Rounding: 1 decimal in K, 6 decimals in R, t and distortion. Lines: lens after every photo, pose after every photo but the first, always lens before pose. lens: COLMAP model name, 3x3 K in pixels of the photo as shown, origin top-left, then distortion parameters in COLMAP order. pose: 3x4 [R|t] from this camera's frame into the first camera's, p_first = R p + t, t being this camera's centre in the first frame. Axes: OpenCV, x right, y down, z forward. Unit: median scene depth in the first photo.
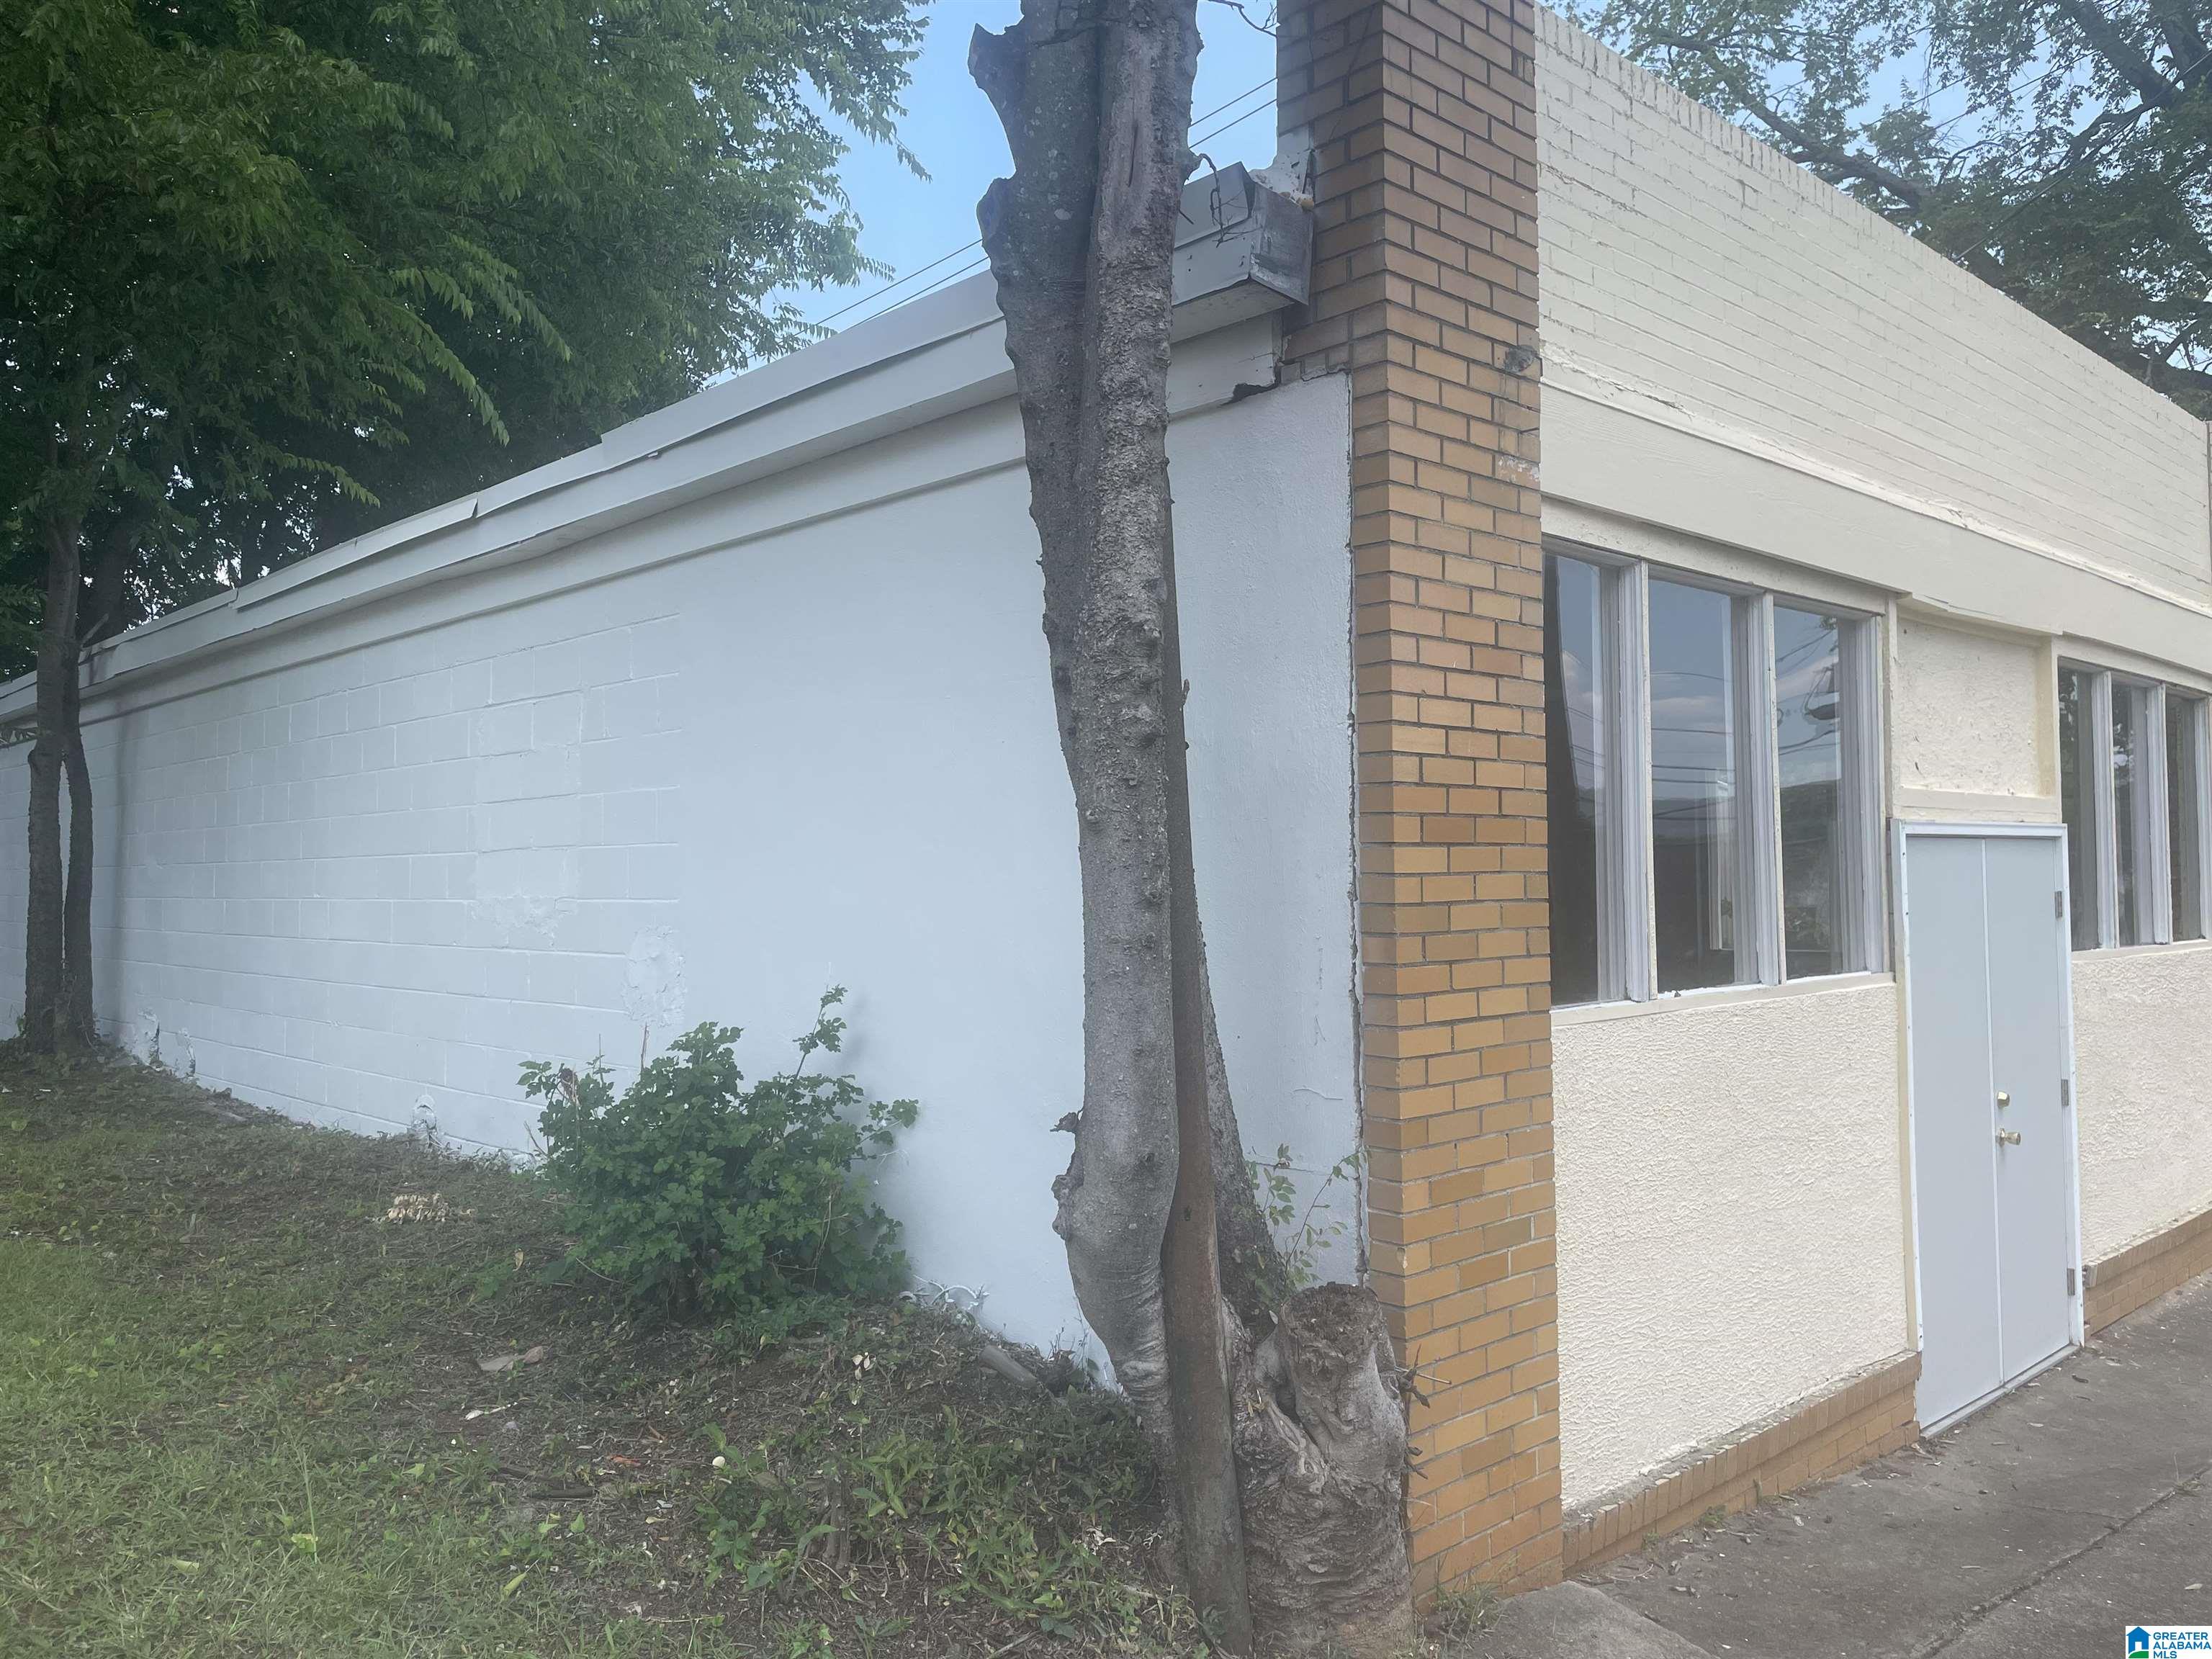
lens RADIAL K [[1675.9, 0, 1121.5], [0, 1675.9, 803.9], [0, 0, 1]] dist [0.100551, -0.136026]
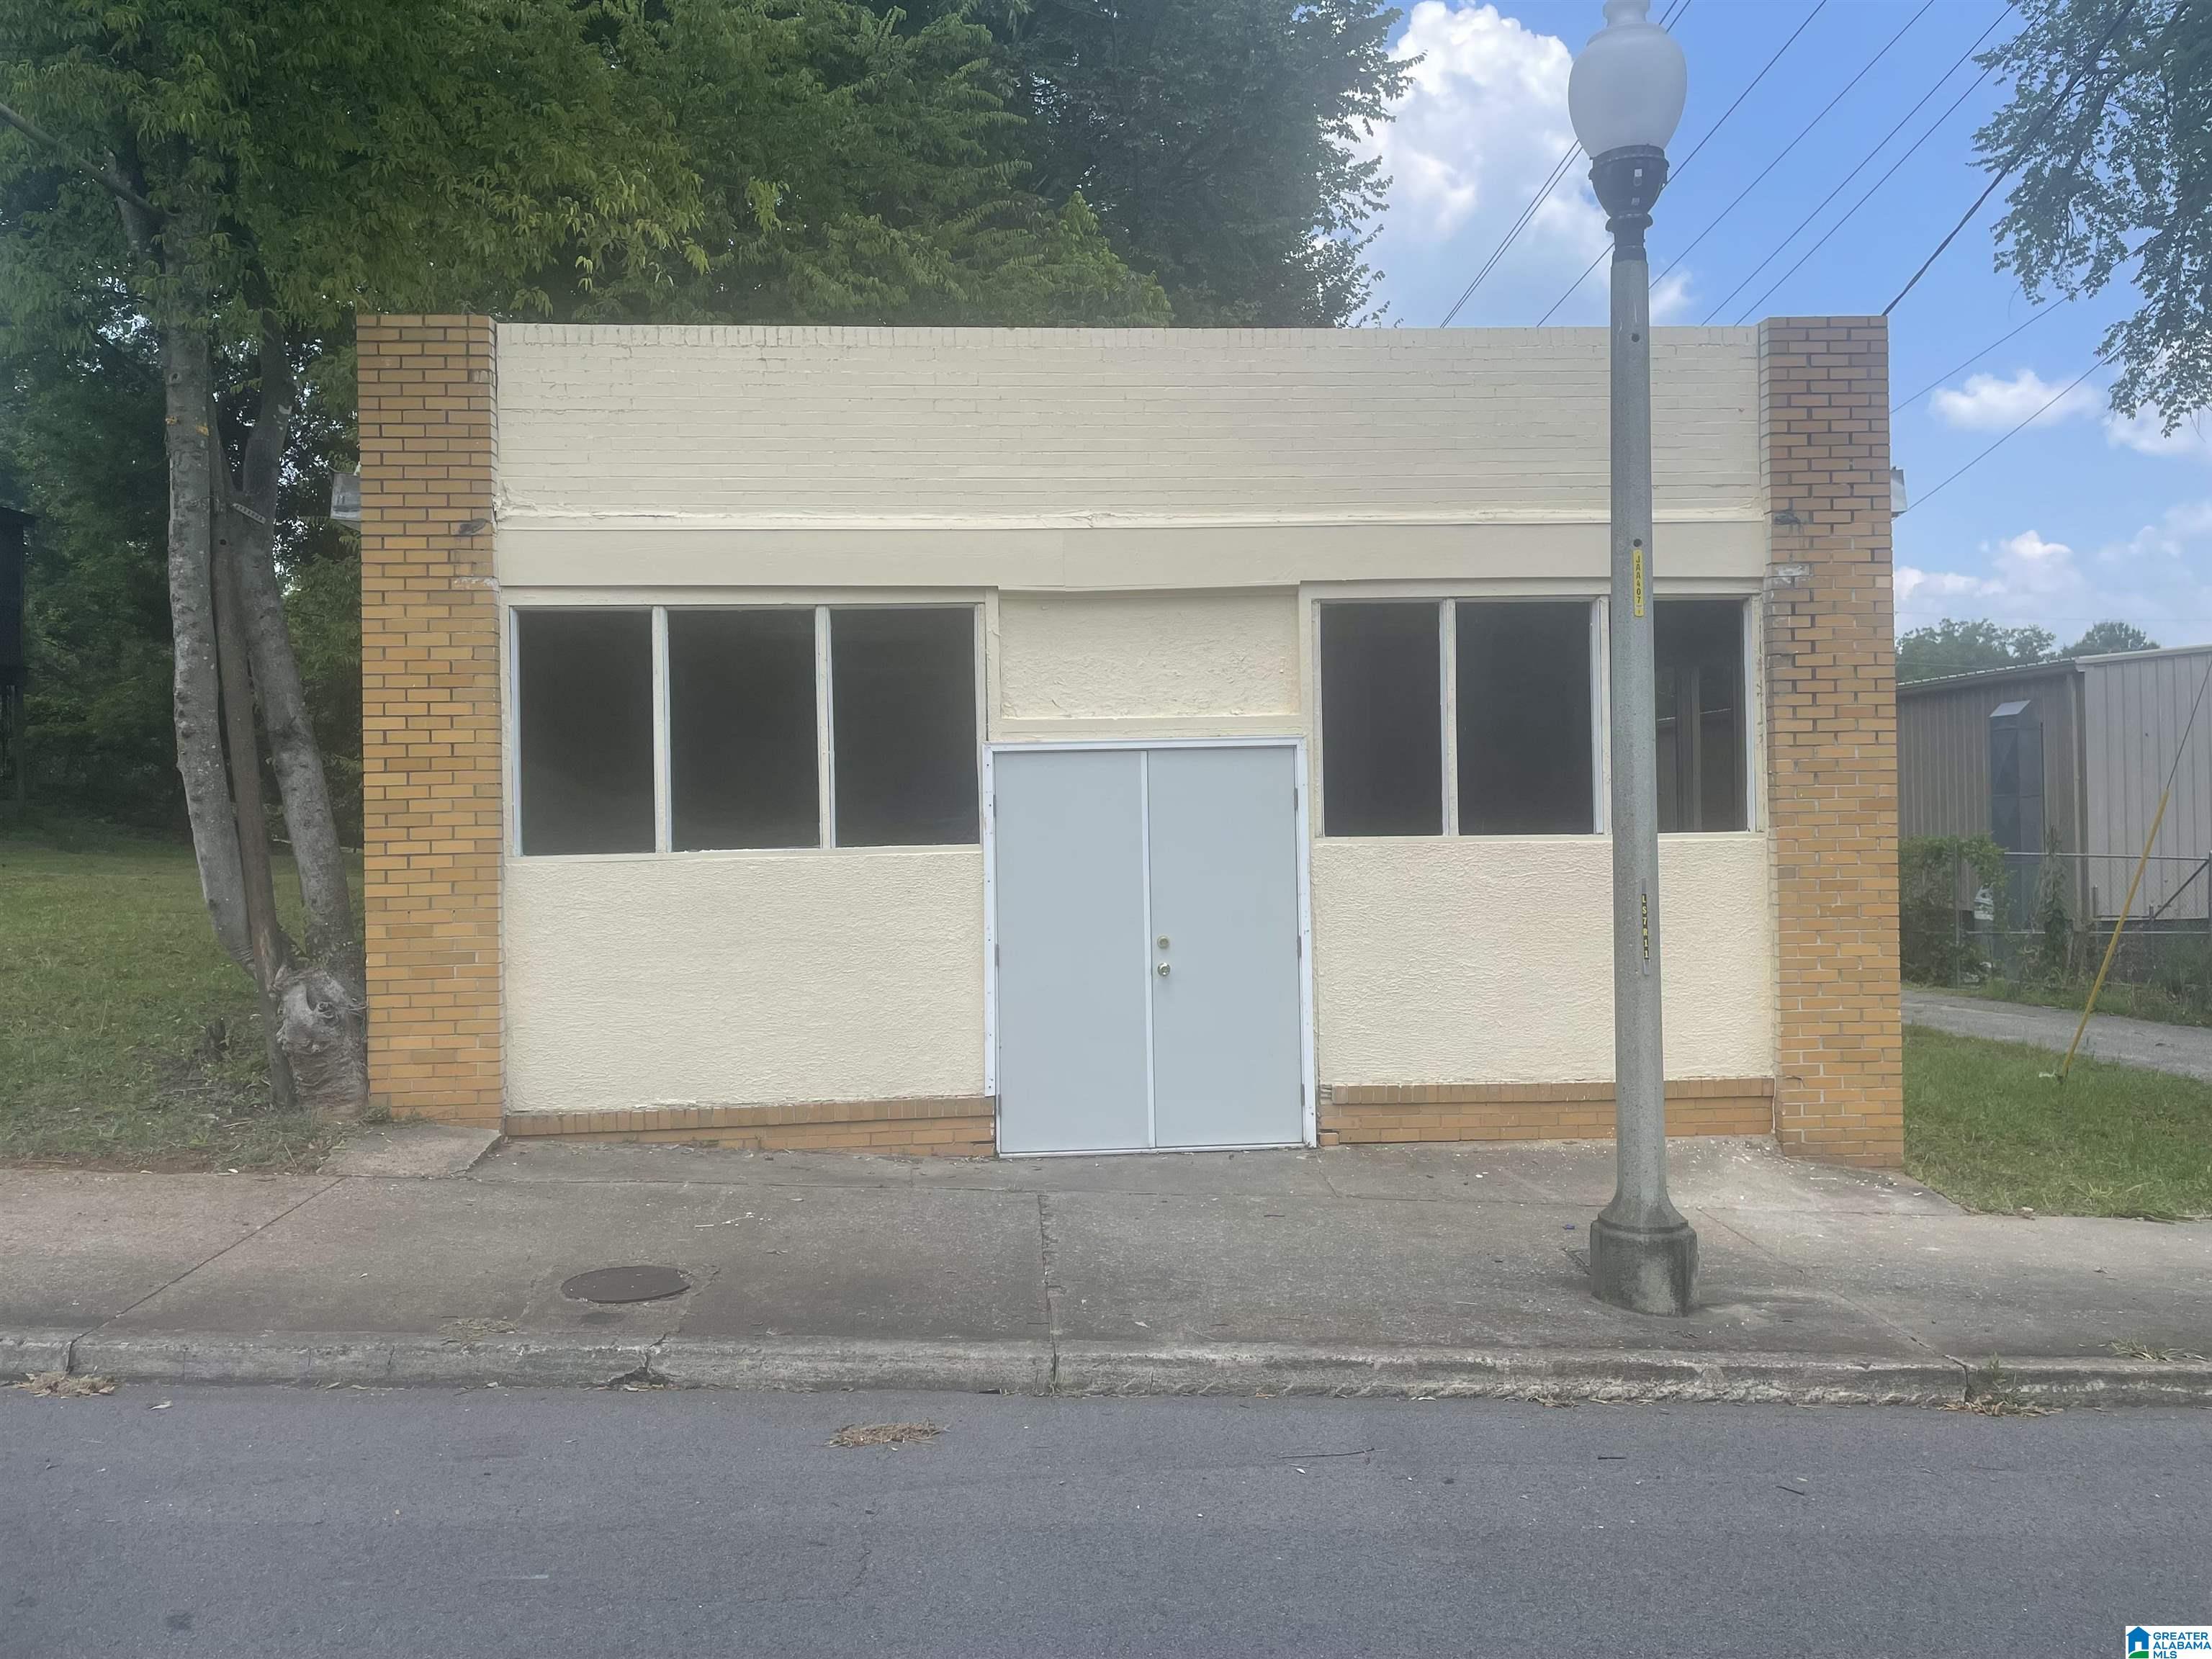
lens RADIAL K [[1675.9, 0, 1121.5], [0, 1675.9, 803.9], [0, 0, 1]] dist [0.100551, -0.136026]
pose [[0.772630, -0.010962, -0.634762, 2.180624], [0.040085, 0.998698, 0.031544, 0.032305], [0.633590, -0.049817, 0.772063, -0.079187]]
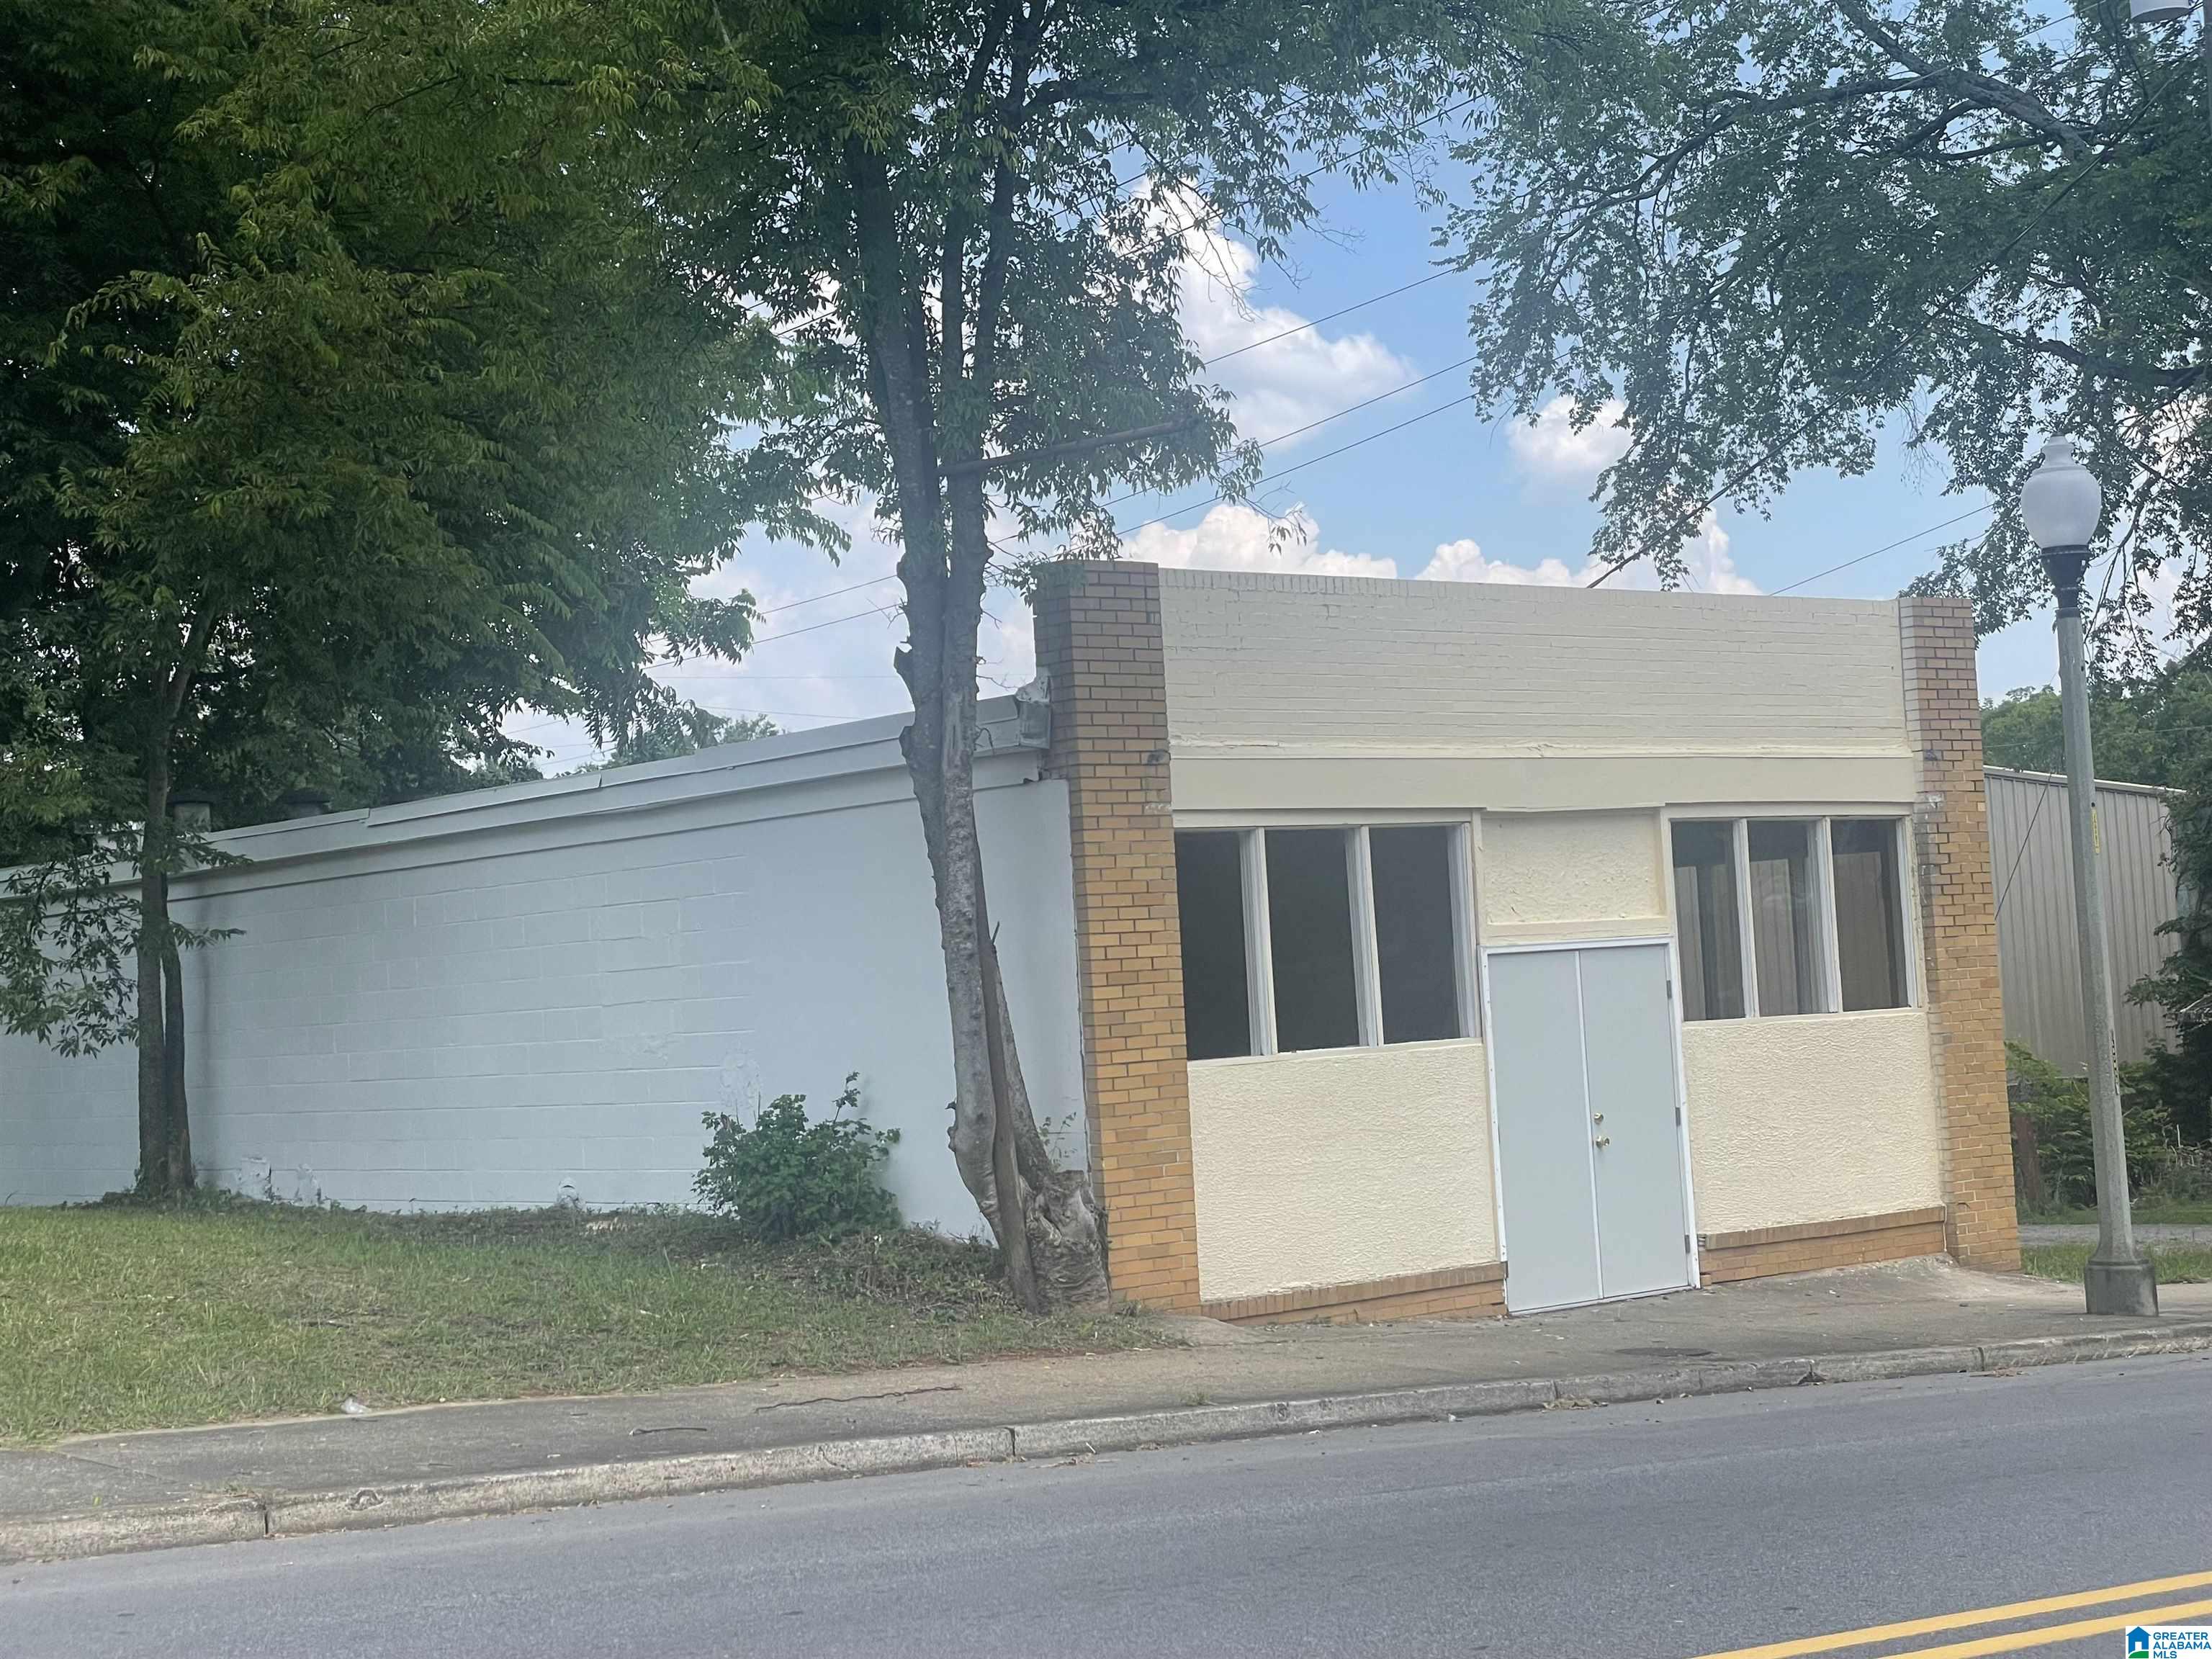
lens RADIAL K [[3289.5, 0, 1106.0], [0, 3289.5, 829.5], [0, 0, 1]] dist [0.126542, -0.117455]
pose [[0.996035, -0.052828, -0.071583, 0.485350], [0.052579, 0.998602, -0.005355, -0.157251], [0.071766, 0.001569, 0.997420, -3.311801]]
